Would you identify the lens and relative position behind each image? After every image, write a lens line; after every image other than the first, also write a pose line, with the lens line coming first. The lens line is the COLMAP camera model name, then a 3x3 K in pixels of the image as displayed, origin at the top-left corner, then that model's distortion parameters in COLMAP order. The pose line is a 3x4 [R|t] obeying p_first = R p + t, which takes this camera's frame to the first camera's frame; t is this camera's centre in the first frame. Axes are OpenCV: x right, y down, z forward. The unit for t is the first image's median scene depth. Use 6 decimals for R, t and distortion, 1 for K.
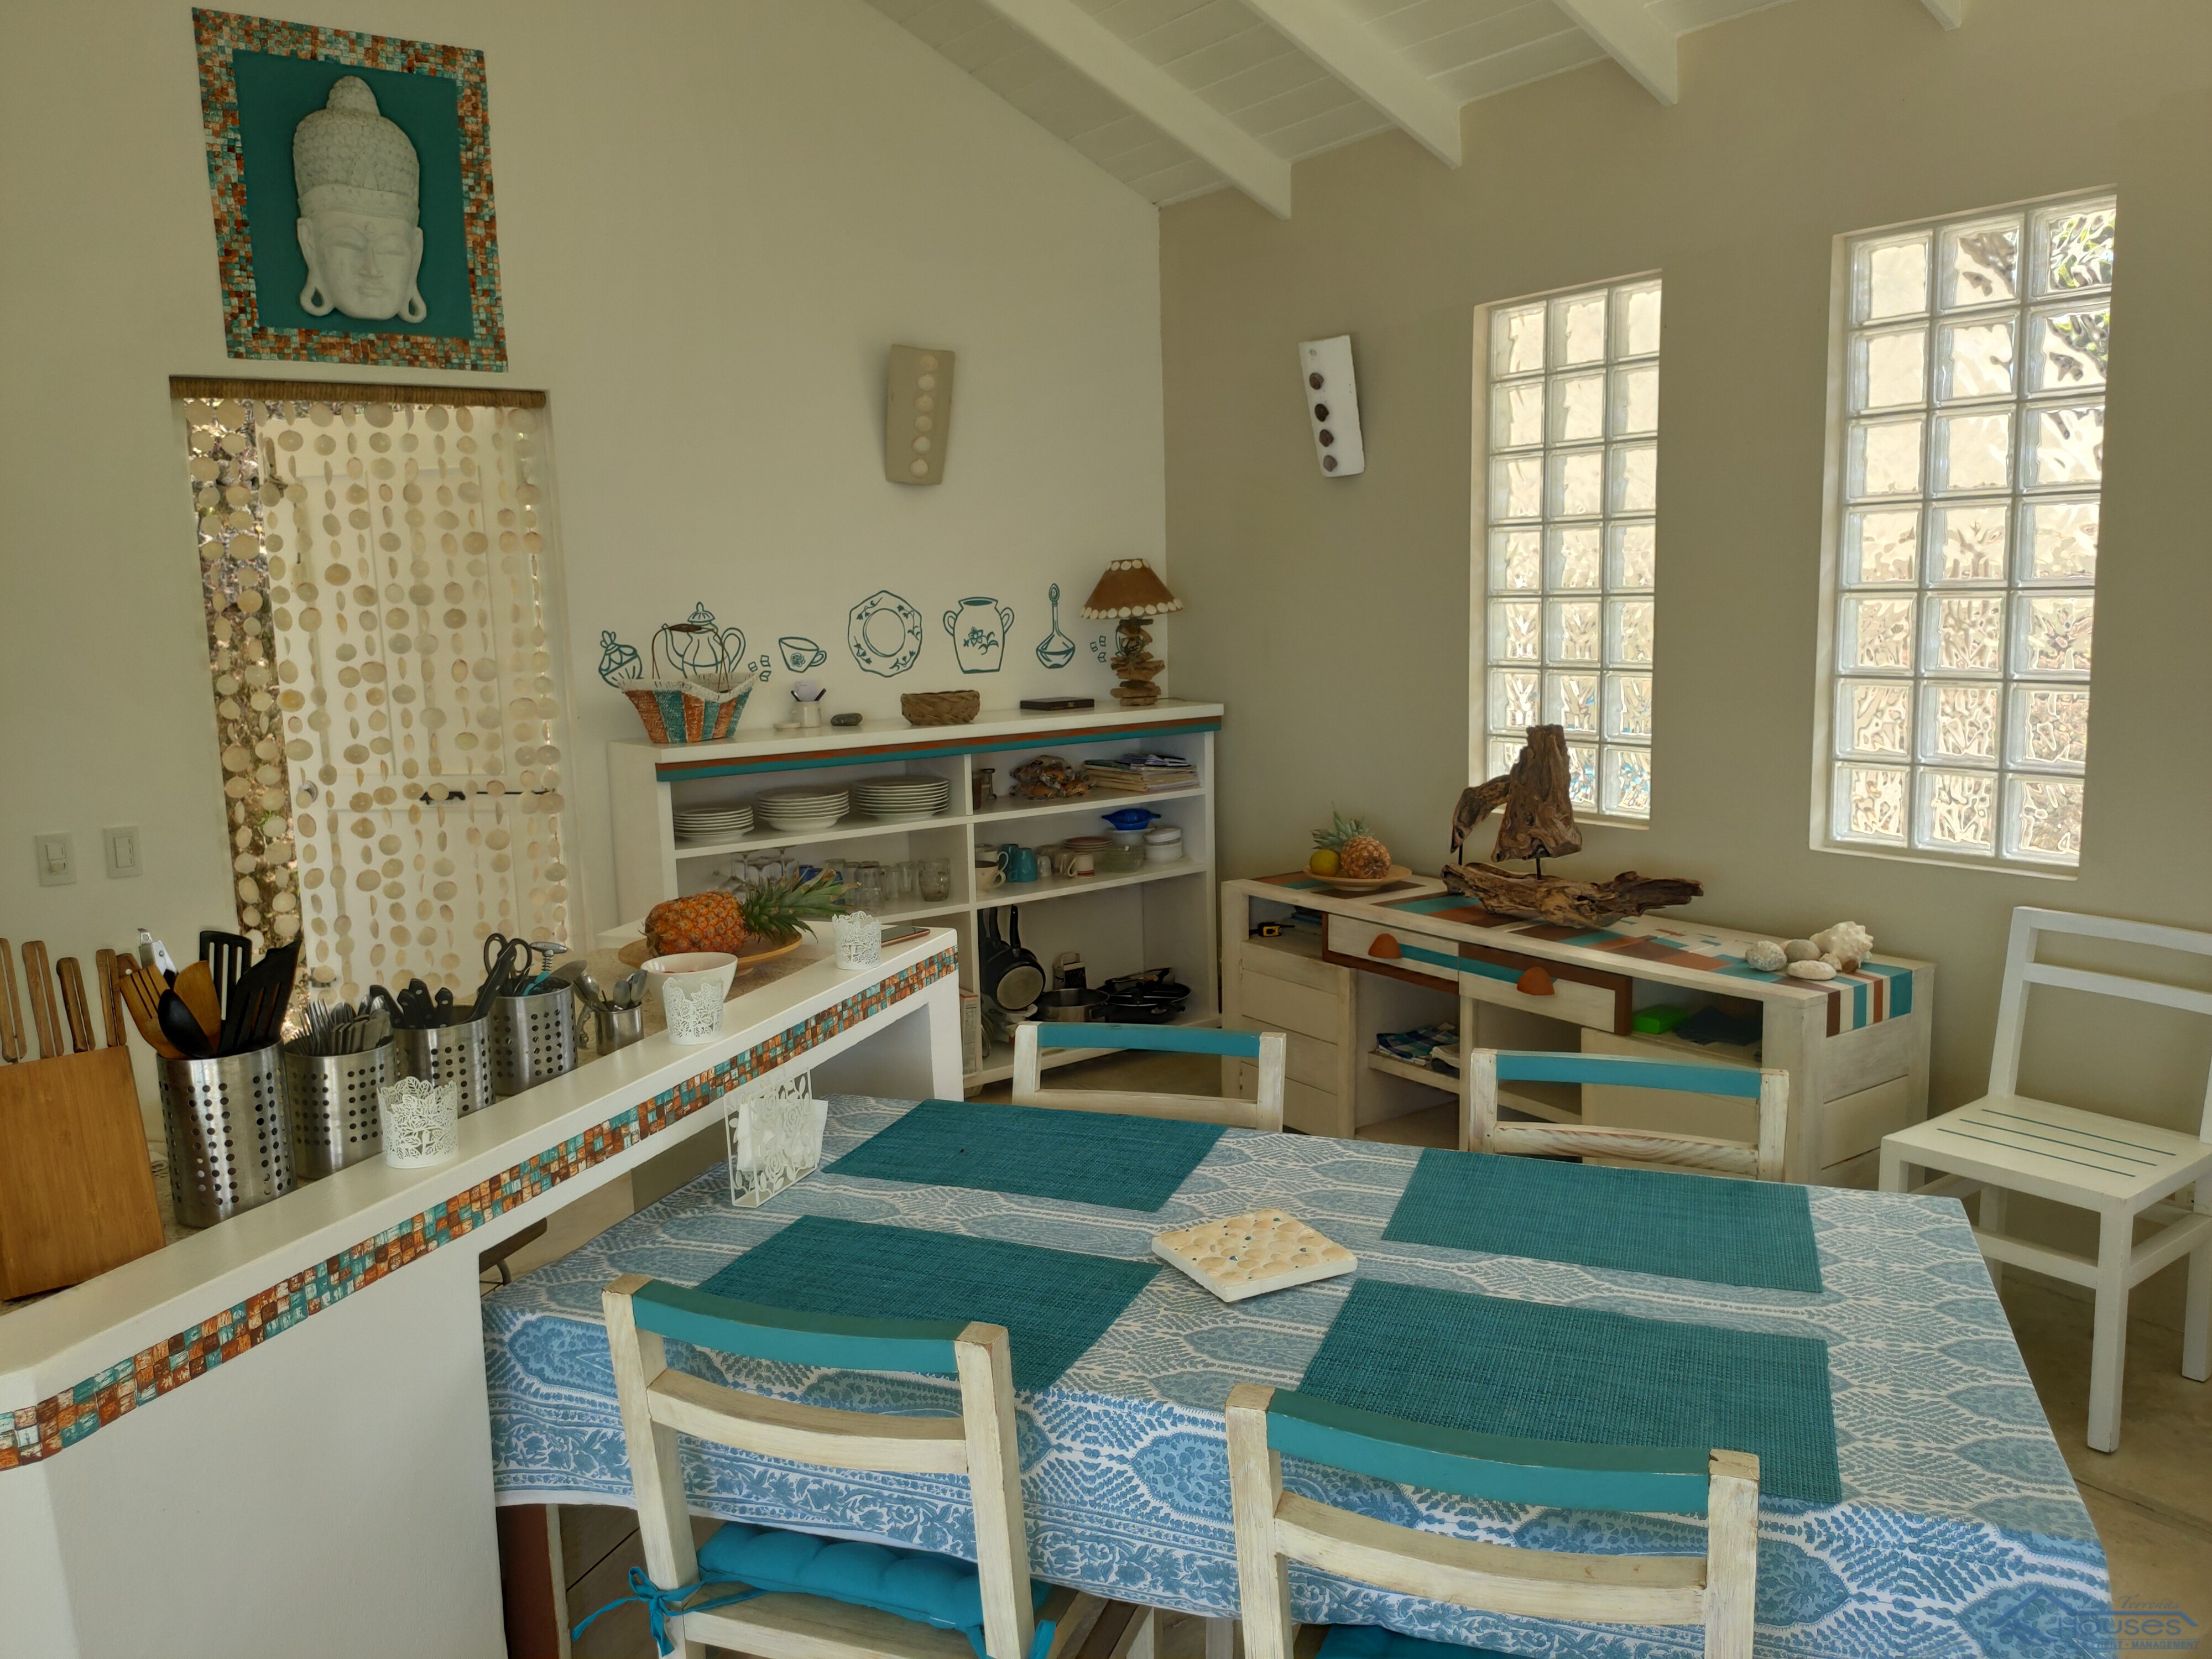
lens RADIAL K [[1693.7, 0, 1100.5], [0, 1693.7, 817.4], [0, 0, 1]] dist [0.074266, -0.106924]
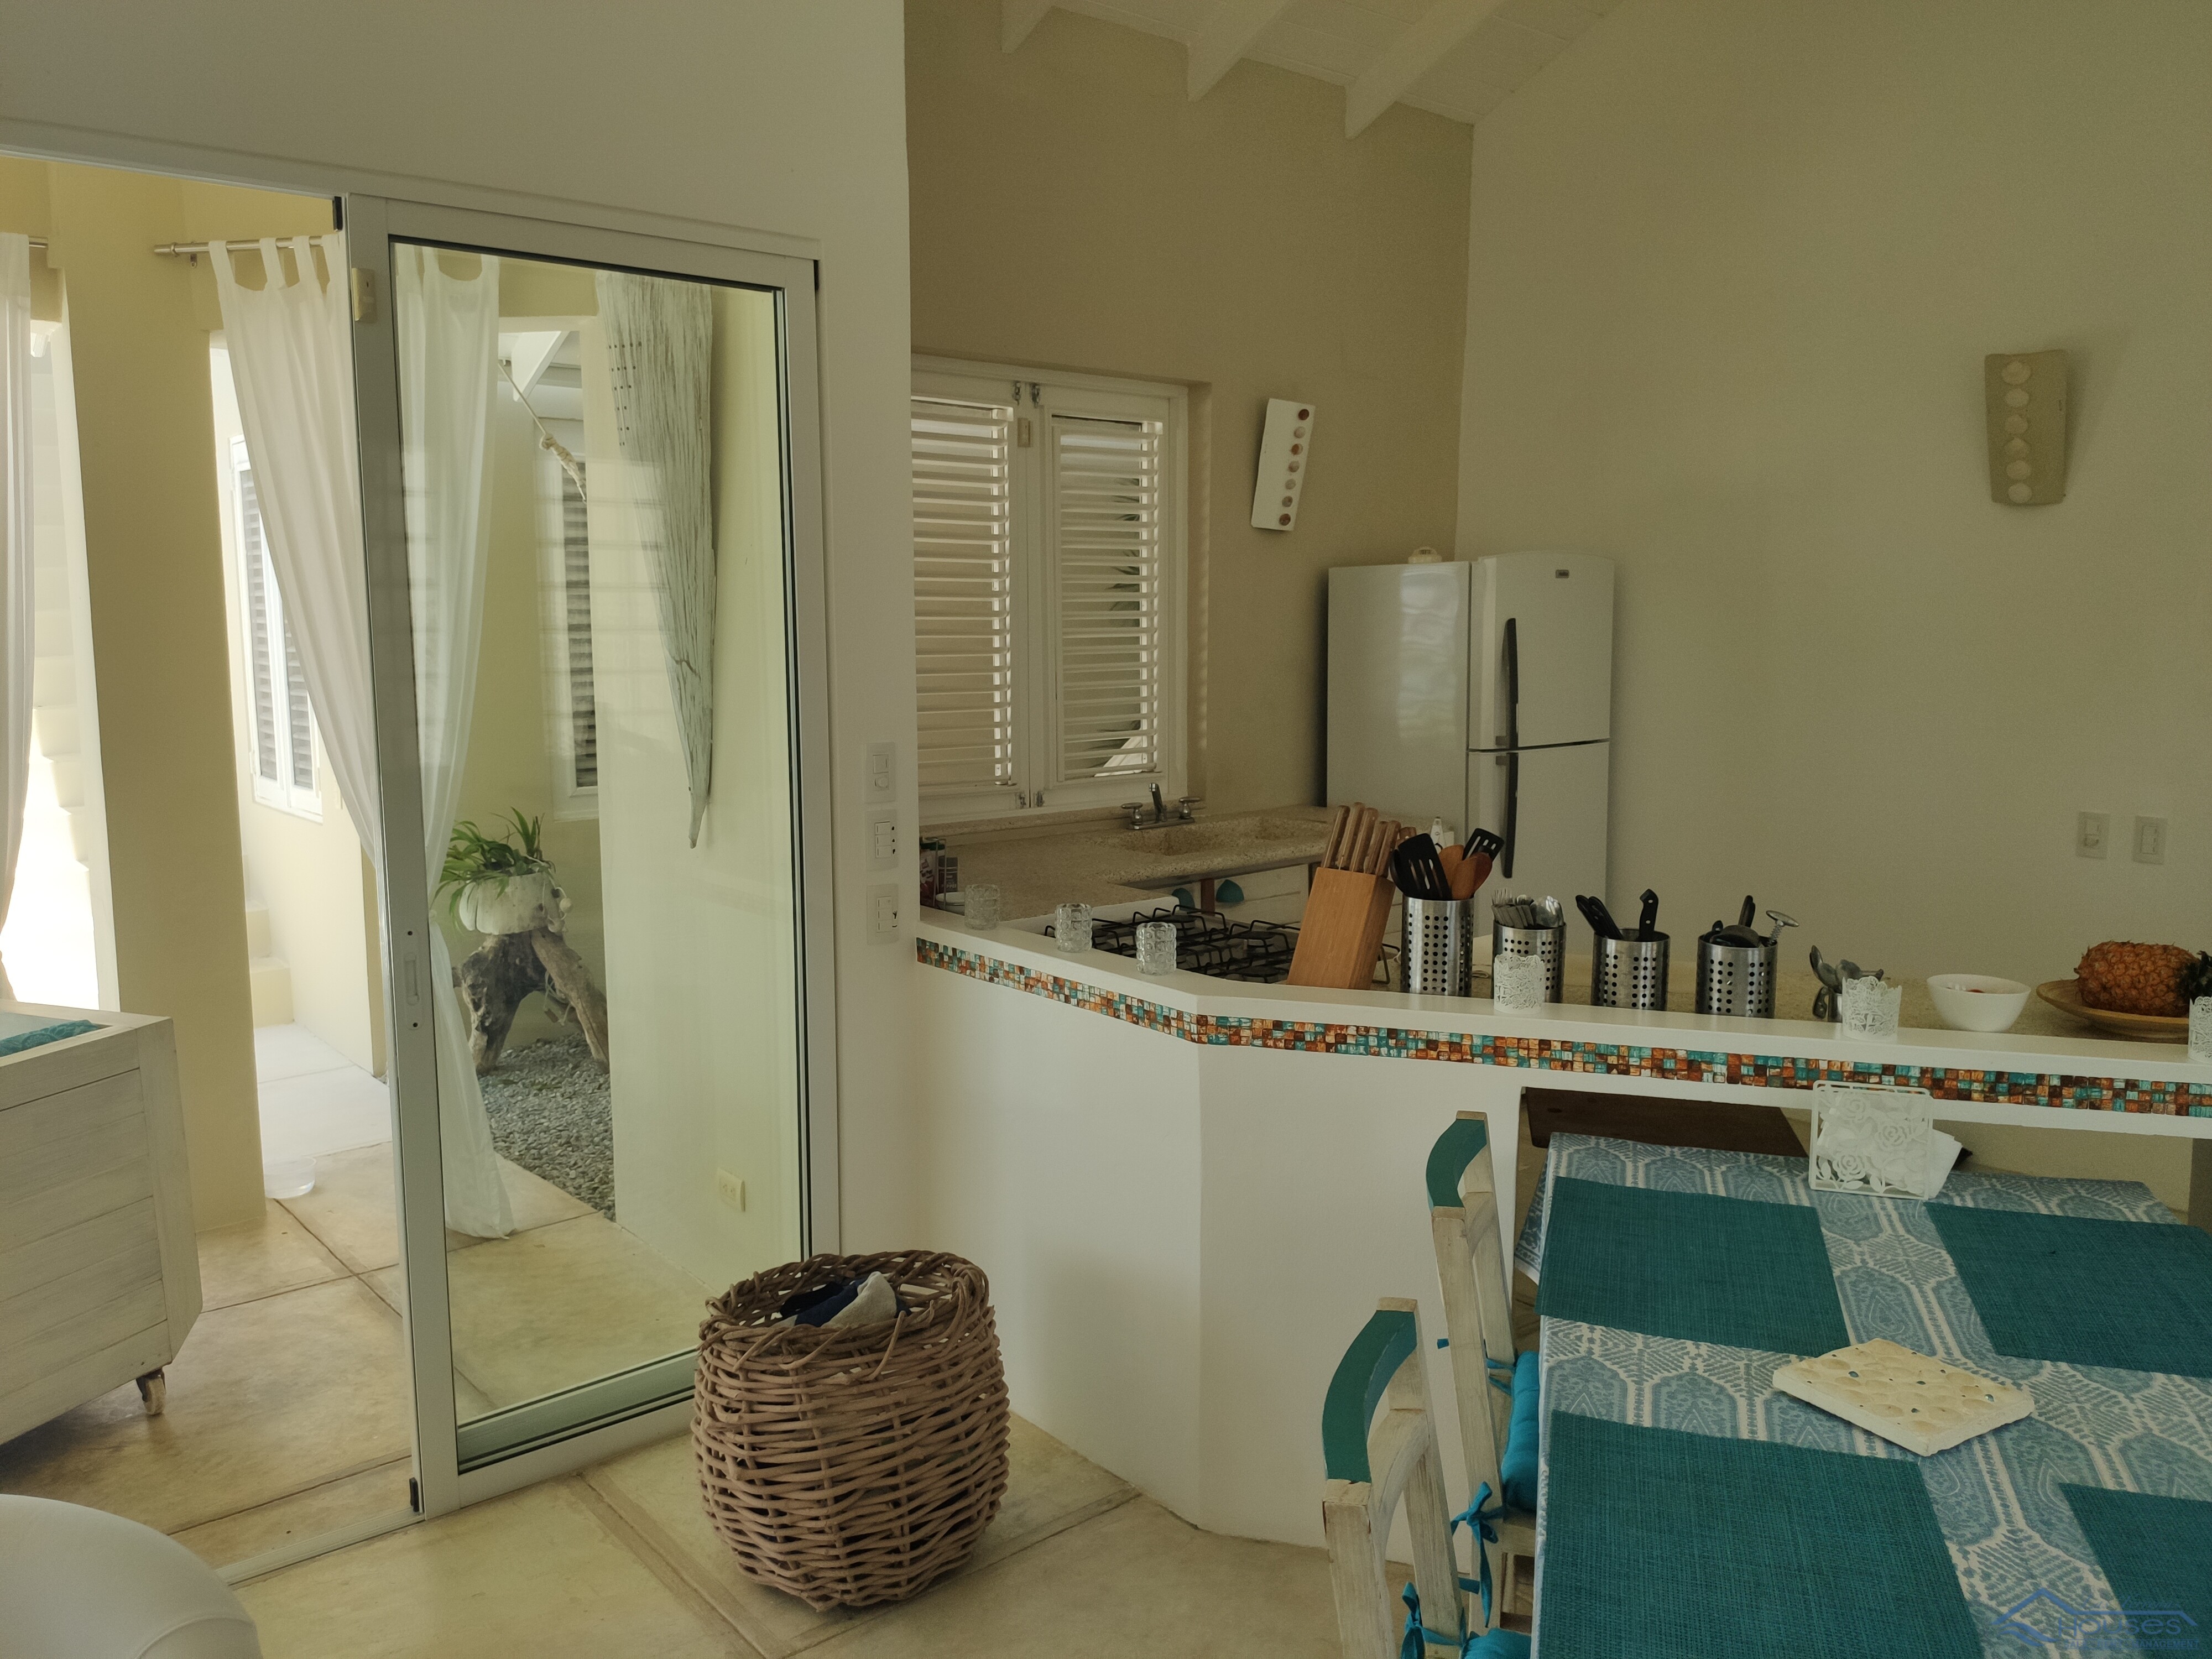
lens RADIAL K [[1693.7, 0, 1099.7], [0, 1693.7, 829.5], [0, 0, 1]] dist [0.074266, -0.106924]
pose [[0.058638, 0.157011, -0.985854, 0.946589], [-0.142012, 0.978822, 0.147444, -0.106416], [0.988127, 0.131357, 0.079694, 0.512975]]
